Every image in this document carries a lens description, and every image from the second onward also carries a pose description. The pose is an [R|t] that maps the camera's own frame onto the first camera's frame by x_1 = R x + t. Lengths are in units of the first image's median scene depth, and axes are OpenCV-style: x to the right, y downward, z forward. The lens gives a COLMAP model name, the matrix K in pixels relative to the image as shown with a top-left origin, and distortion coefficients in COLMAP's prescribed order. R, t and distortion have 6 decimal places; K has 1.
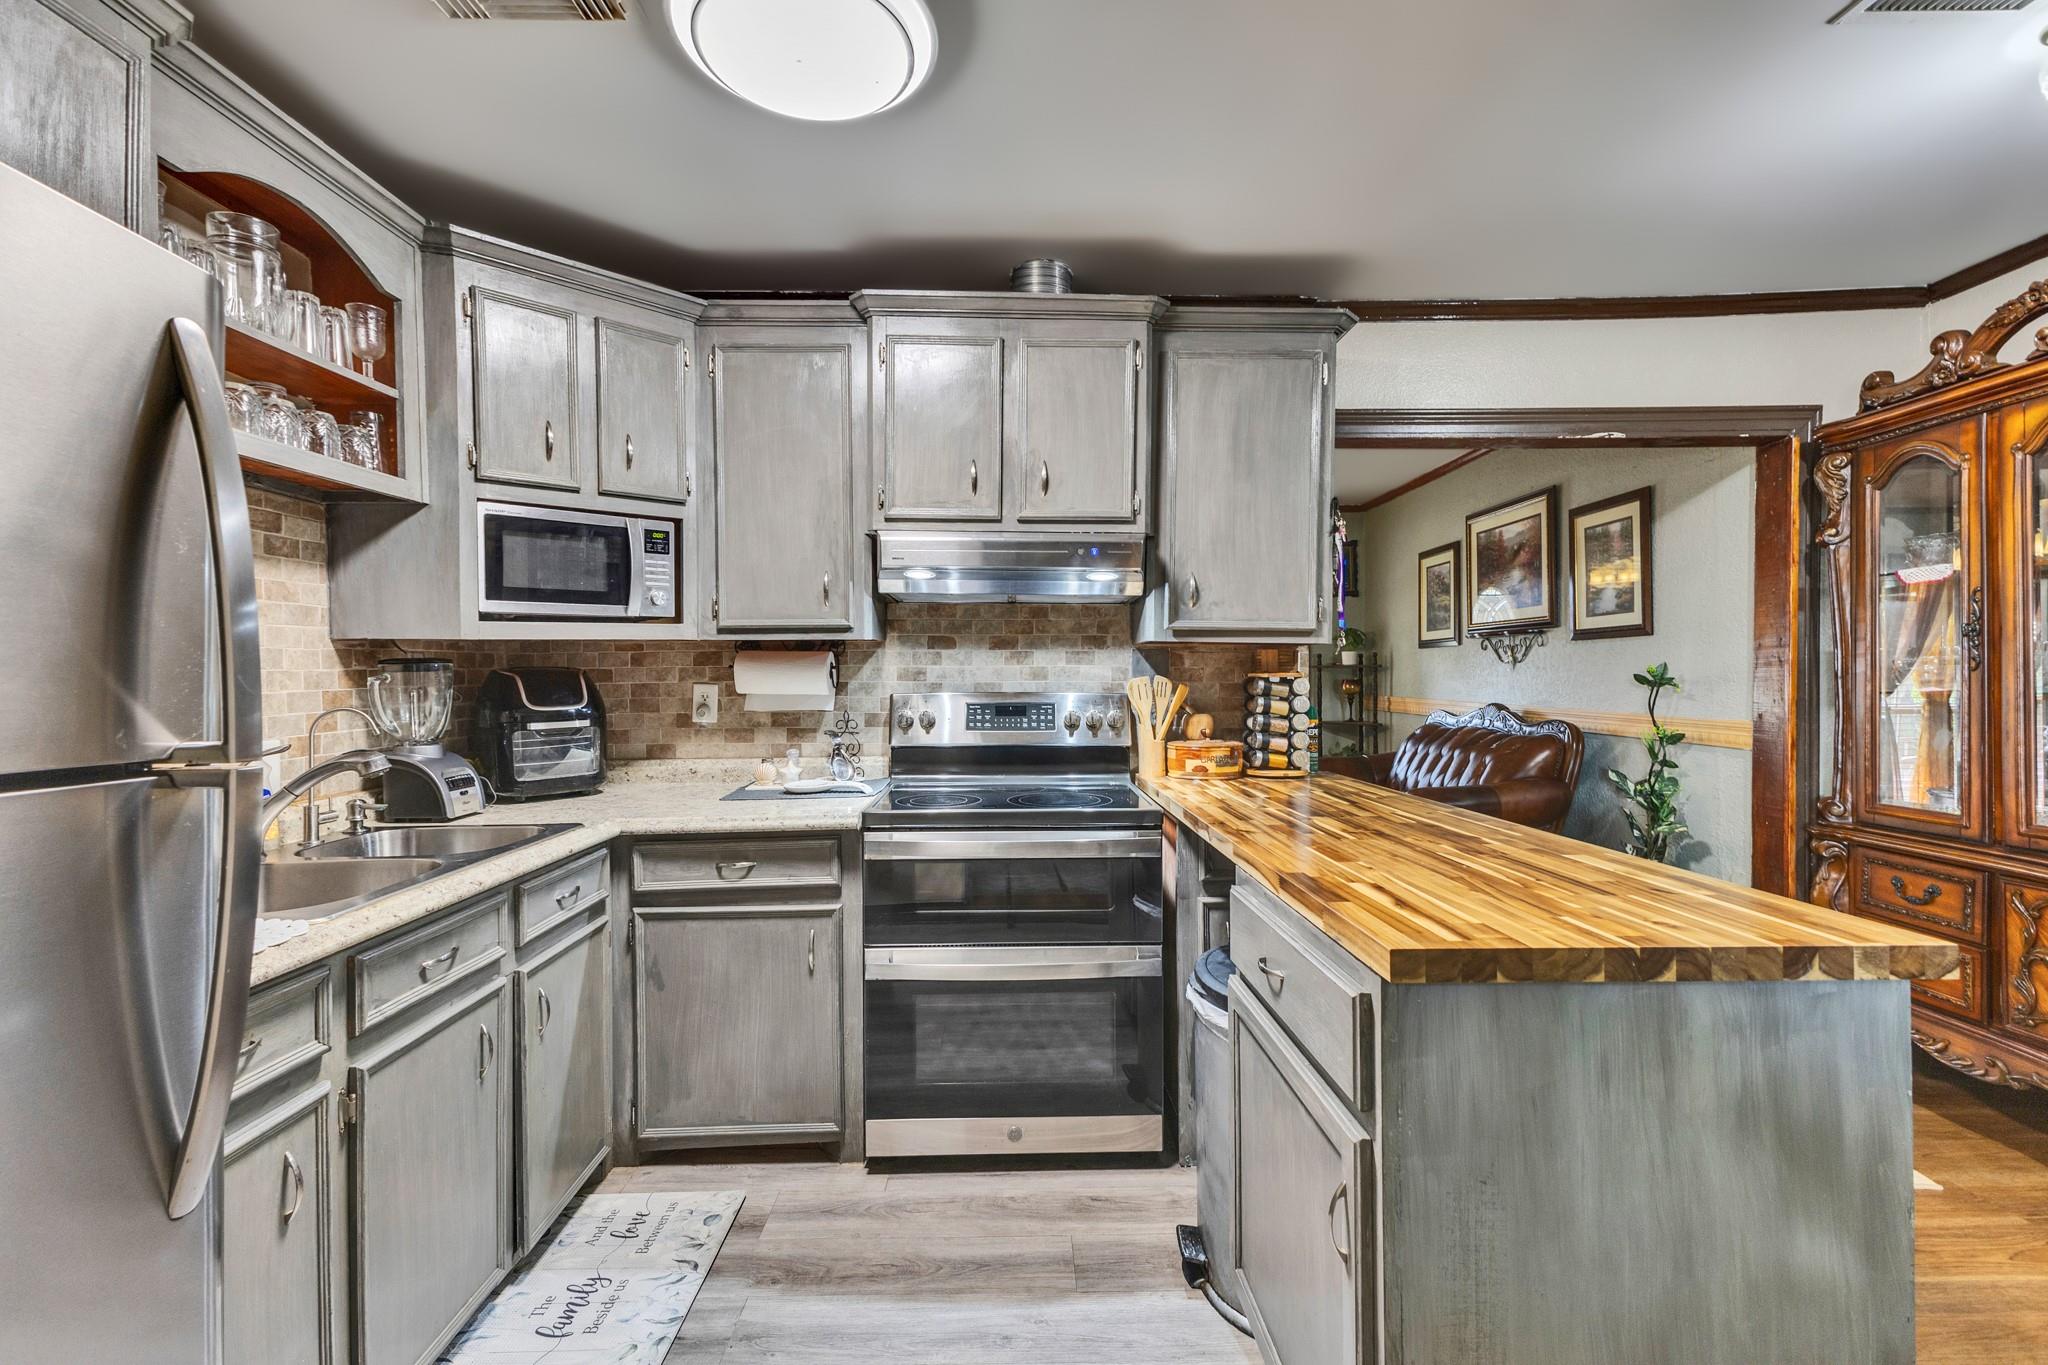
lens RADIAL K [[878.5, 0, 1020.5], [0, 878.5, 680.0], [0, 0, 1]] dist [0.013985, -0.005075]
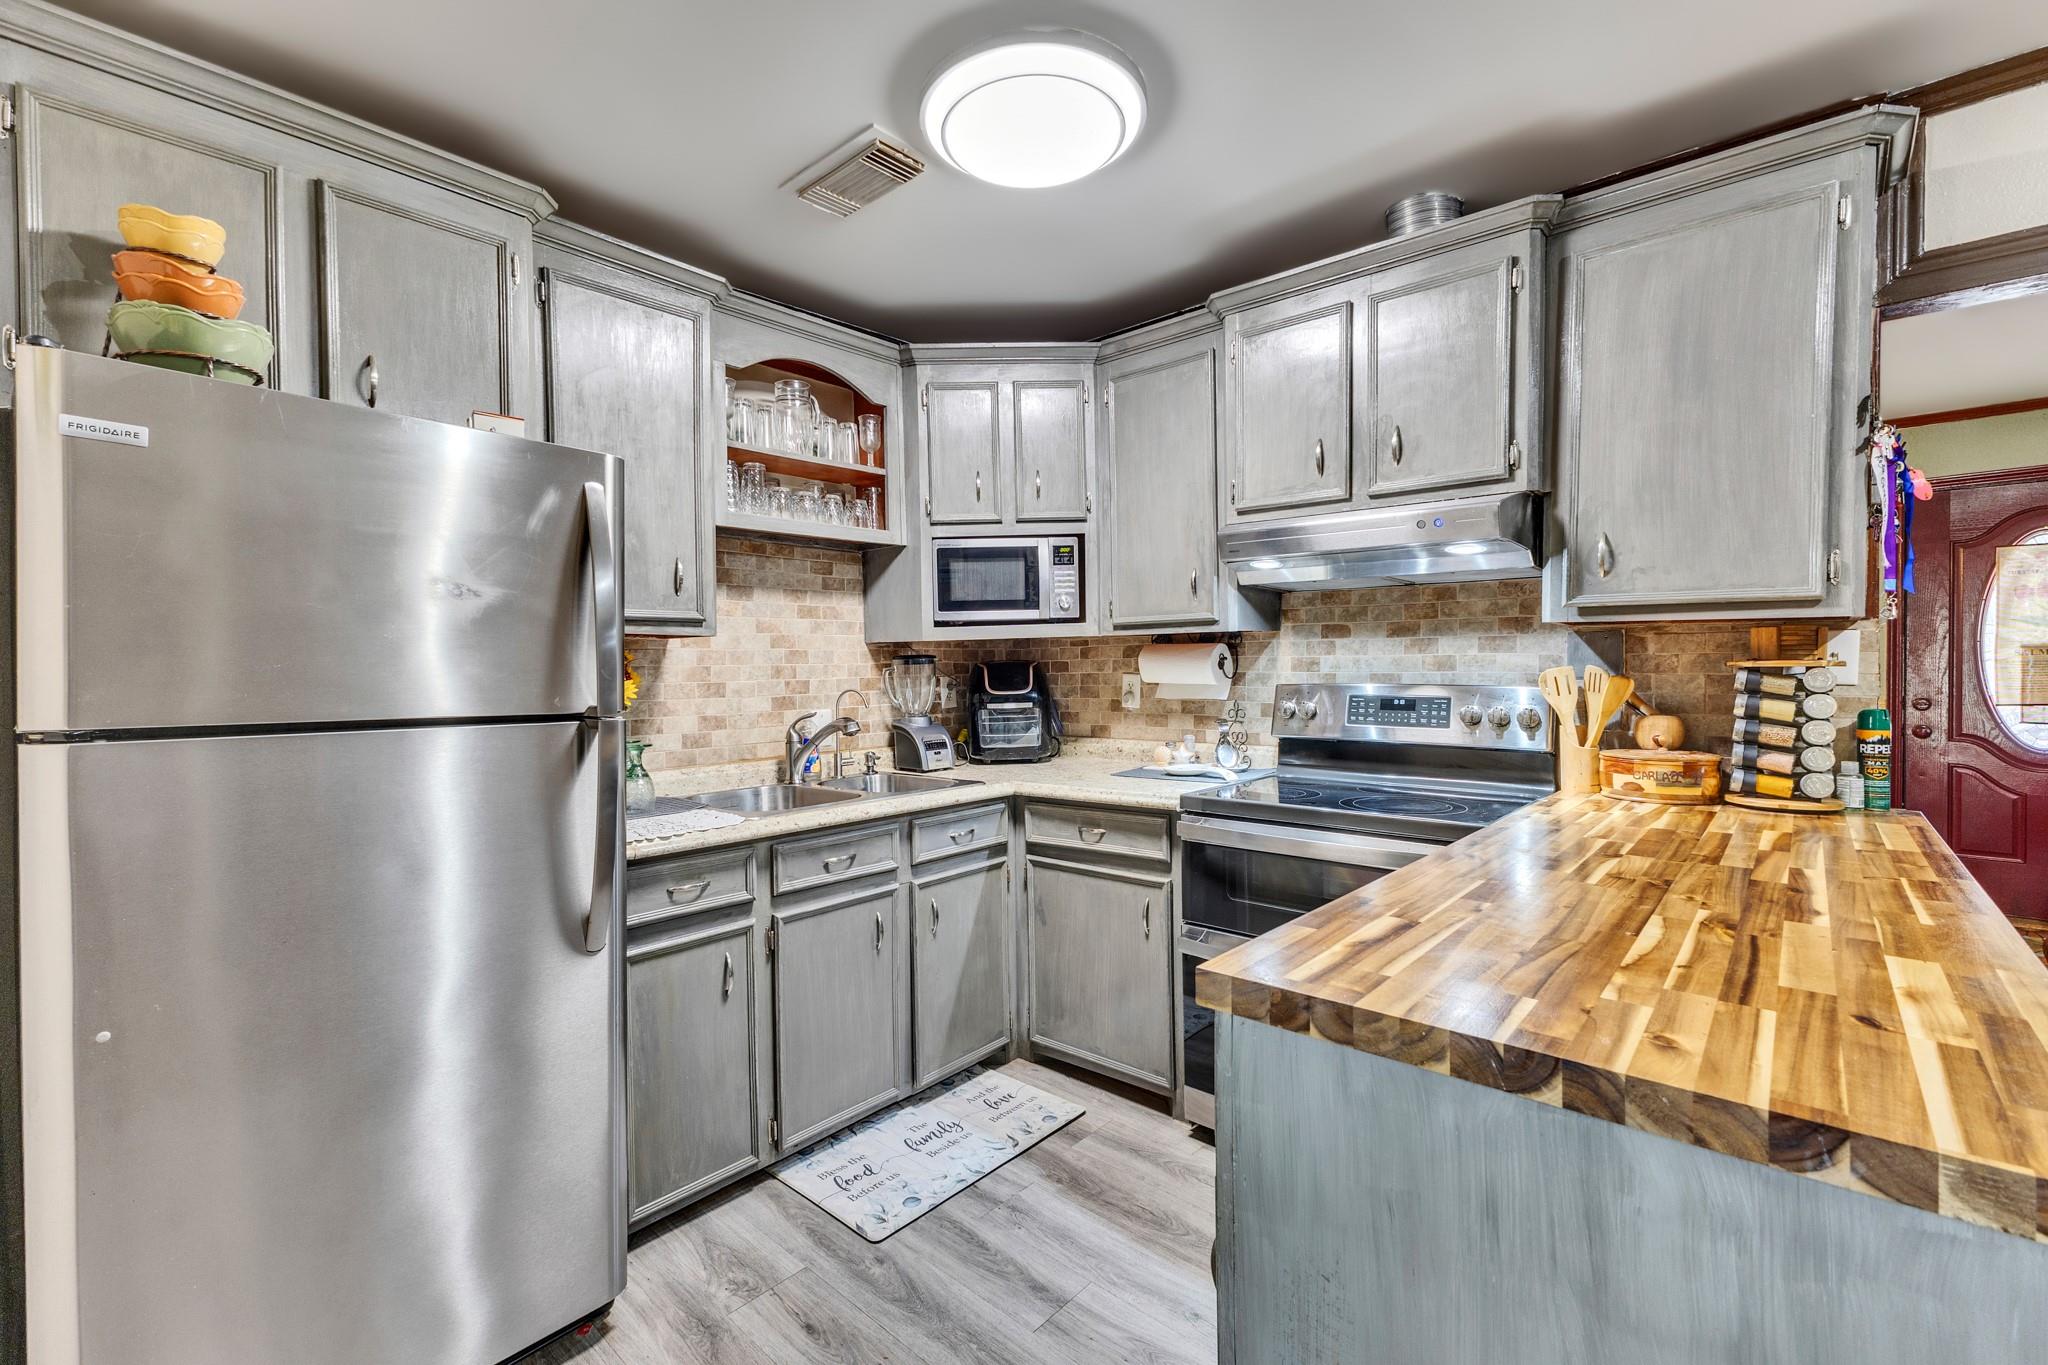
lens RADIAL K [[878.5, 0, 1021.0], [0, 878.5, 678.8], [0, 0, 1]] dist [0.013985, -0.005075]
pose [[0.733096, 0.006989, -0.680089, 0.388679], [0.000987, 0.999935, 0.011340, -0.002498], [0.680124, -0.008984, 0.733042, 0.087215]]
